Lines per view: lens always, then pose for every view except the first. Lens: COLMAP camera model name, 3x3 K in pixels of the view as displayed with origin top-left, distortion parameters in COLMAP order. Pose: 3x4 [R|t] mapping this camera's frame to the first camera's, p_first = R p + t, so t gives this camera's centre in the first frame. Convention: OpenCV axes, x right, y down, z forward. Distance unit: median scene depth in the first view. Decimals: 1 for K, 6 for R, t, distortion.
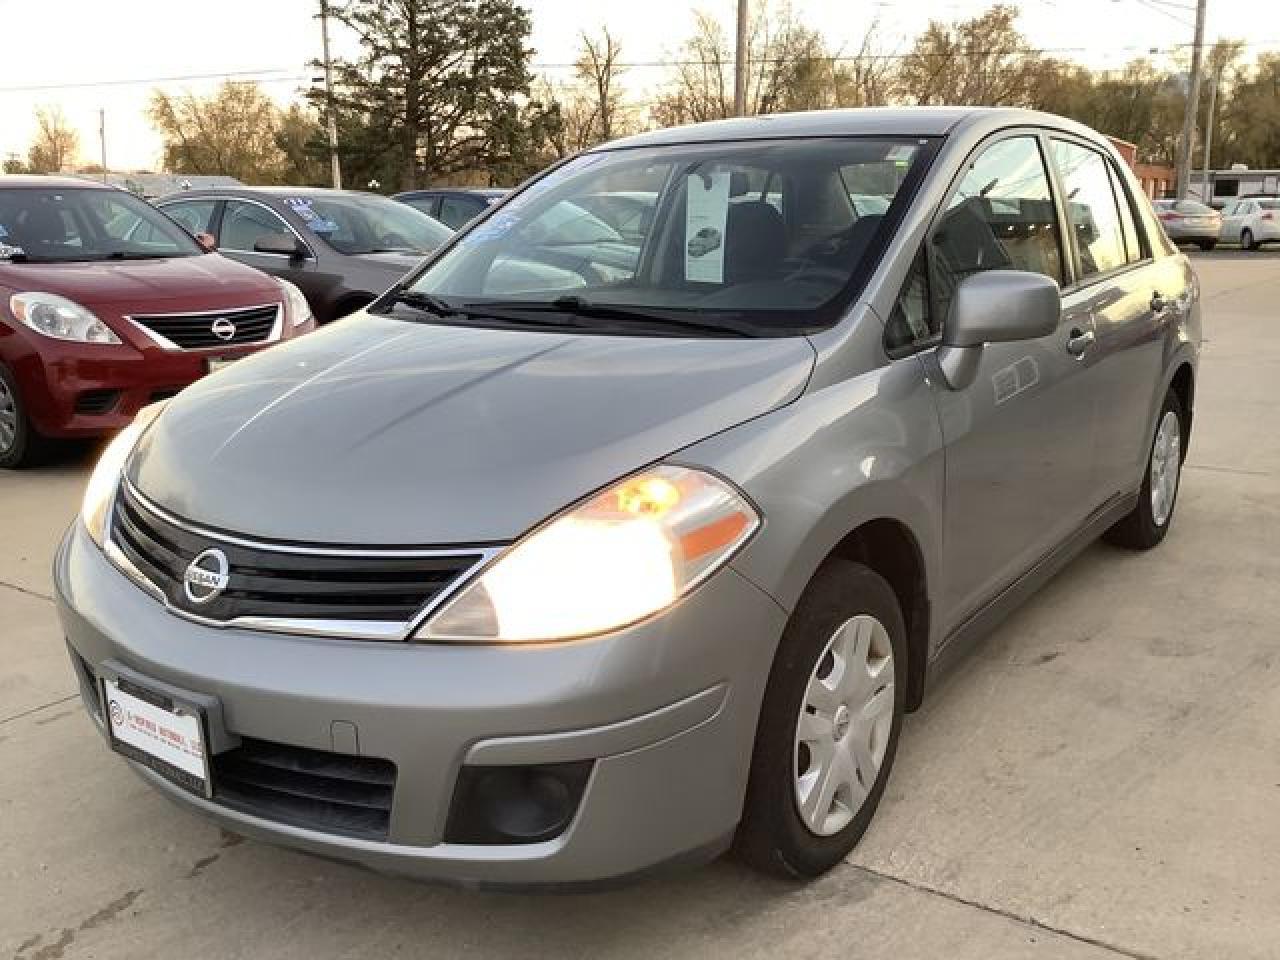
lens RADIAL K [[1142.0, 0, 640.0], [0, 1142.0, 480.0], [0, 0, 1]] dist [0.149433, -0.282389]
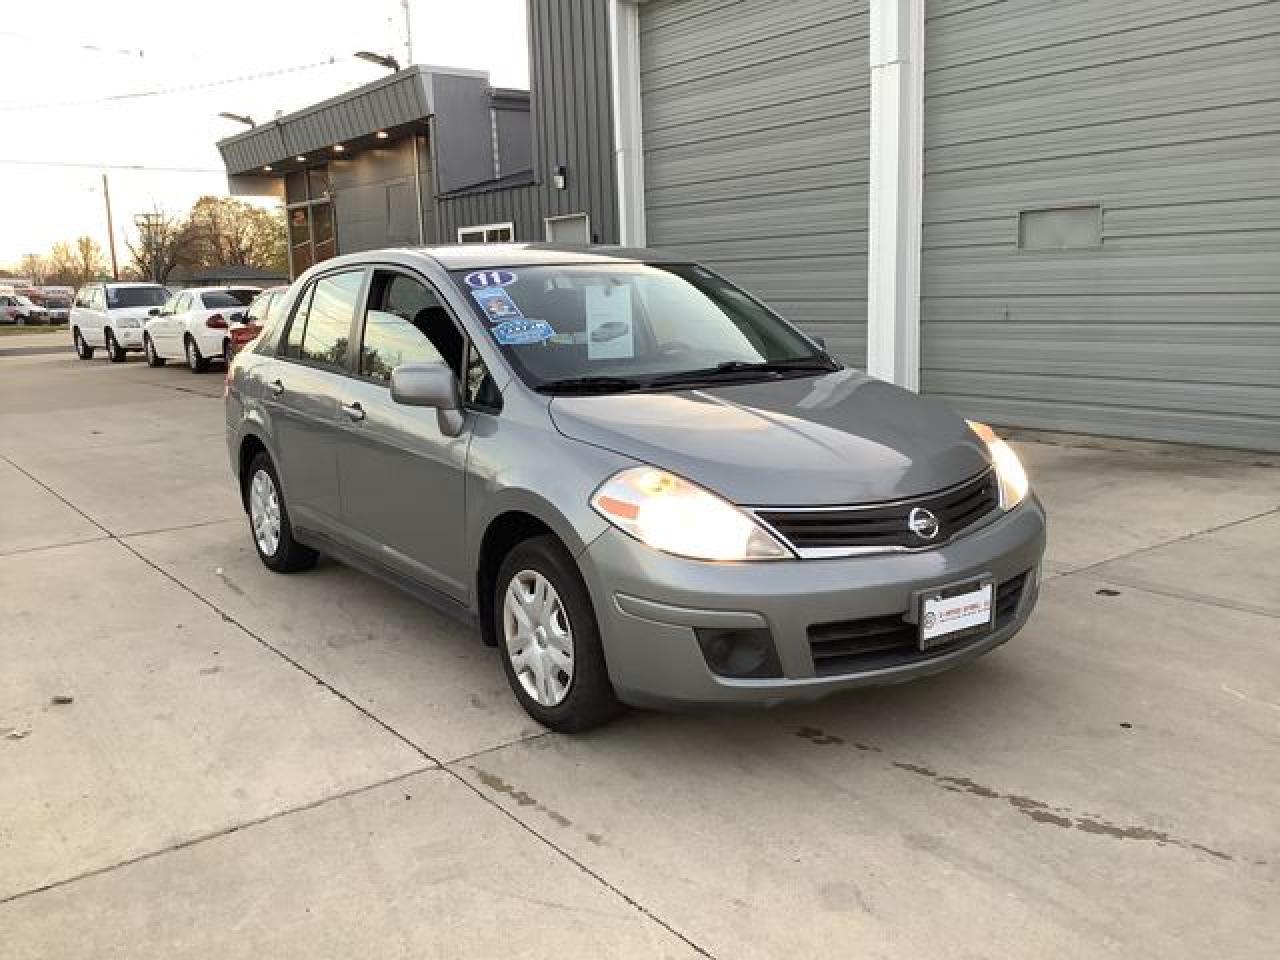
lens RADIAL K [[1142.0, 0, 640.0], [0, 1142.0, 480.0], [0, 0, 1]] dist [0.149433, -0.282389]
pose [[0.316955, -0.164256, 0.934109, -1.823487], [0.248649, 0.964831, 0.085289, -0.196033], [-0.915267, 0.205233, 0.346650, 0.706914]]
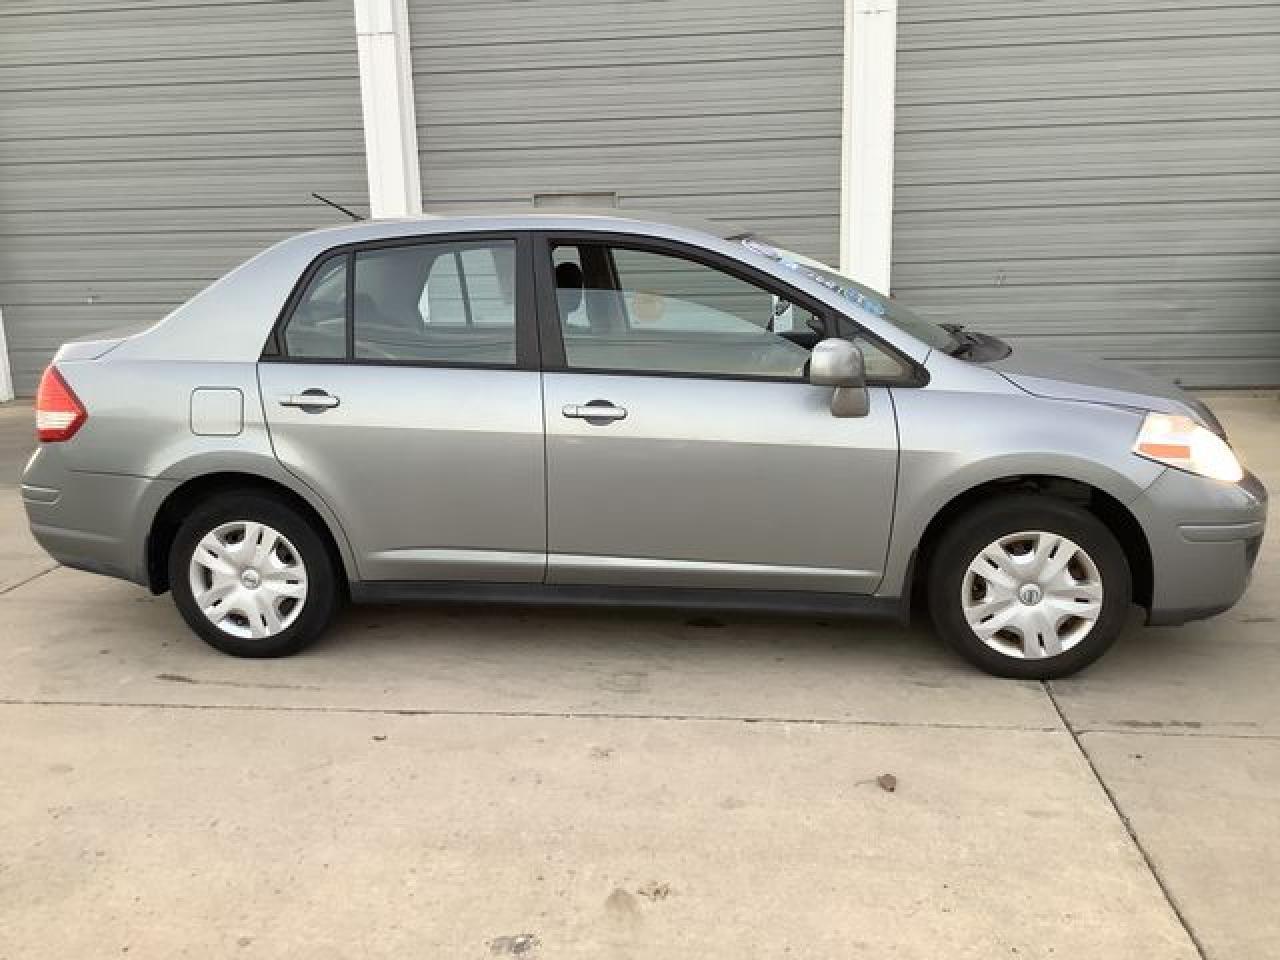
lens RADIAL K [[1142.0, 0, 640.0], [0, 1142.0, 480.0], [0, 0, 1]] dist [0.149433, -0.282389]
pose [[-0.482077, -0.164592, 0.860529, -1.547509], [0.229675, 0.924105, 0.305418, -0.666590], [-0.845489, 0.344877, -0.407687, 2.508389]]
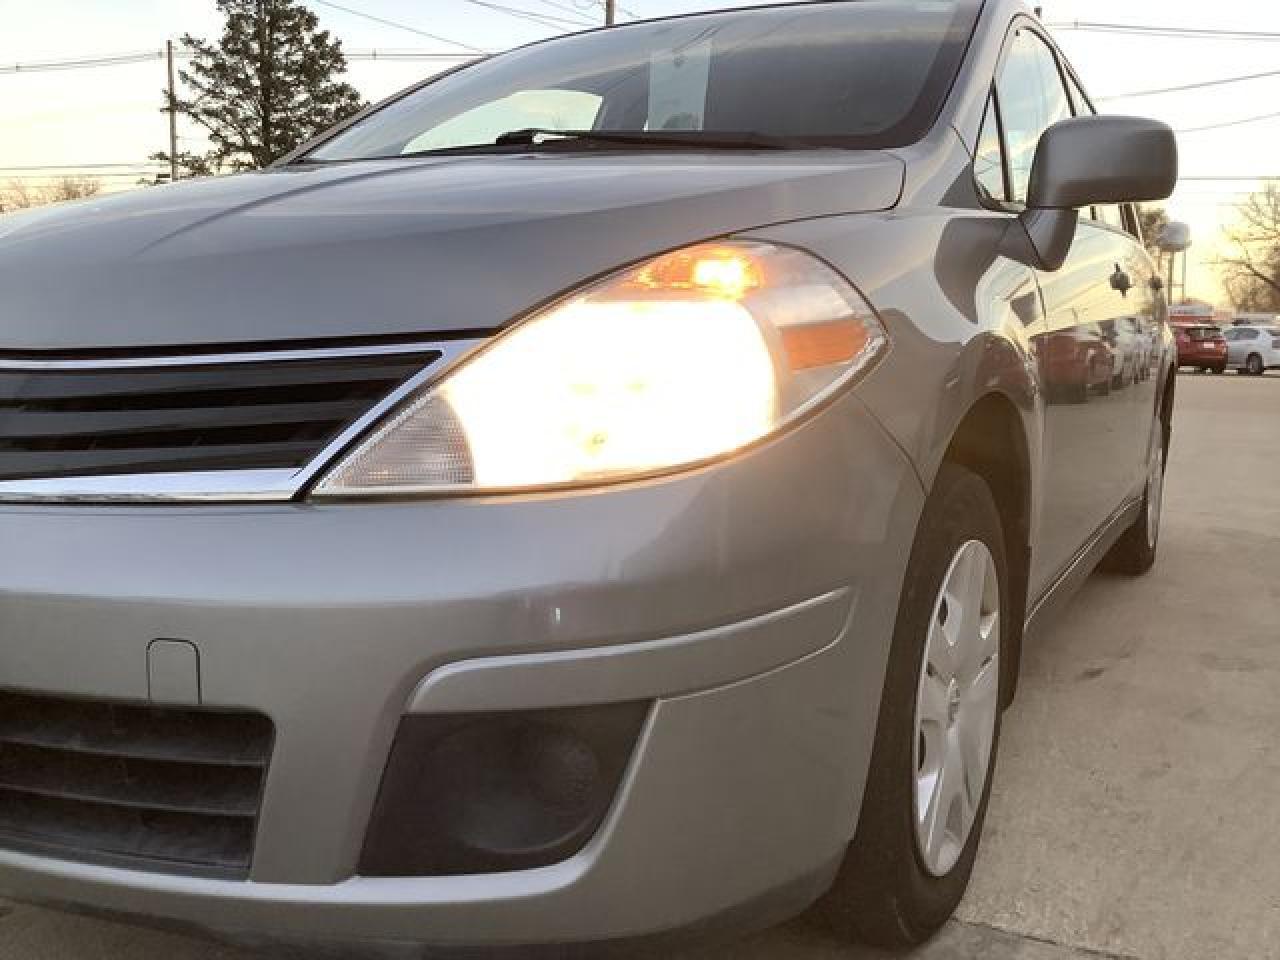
lens RADIAL K [[1157.8, 0, 640.0], [0, 1157.8, 480.0], [0, 0, 1]] dist [0.004428, 0.000403]
pose [[0.991304, 0.012443, 0.130999, -0.091755], [0.001645, 0.994269, -0.106892, 0.153819], [-0.131578, 0.106178, 0.985603, 0.351669]]
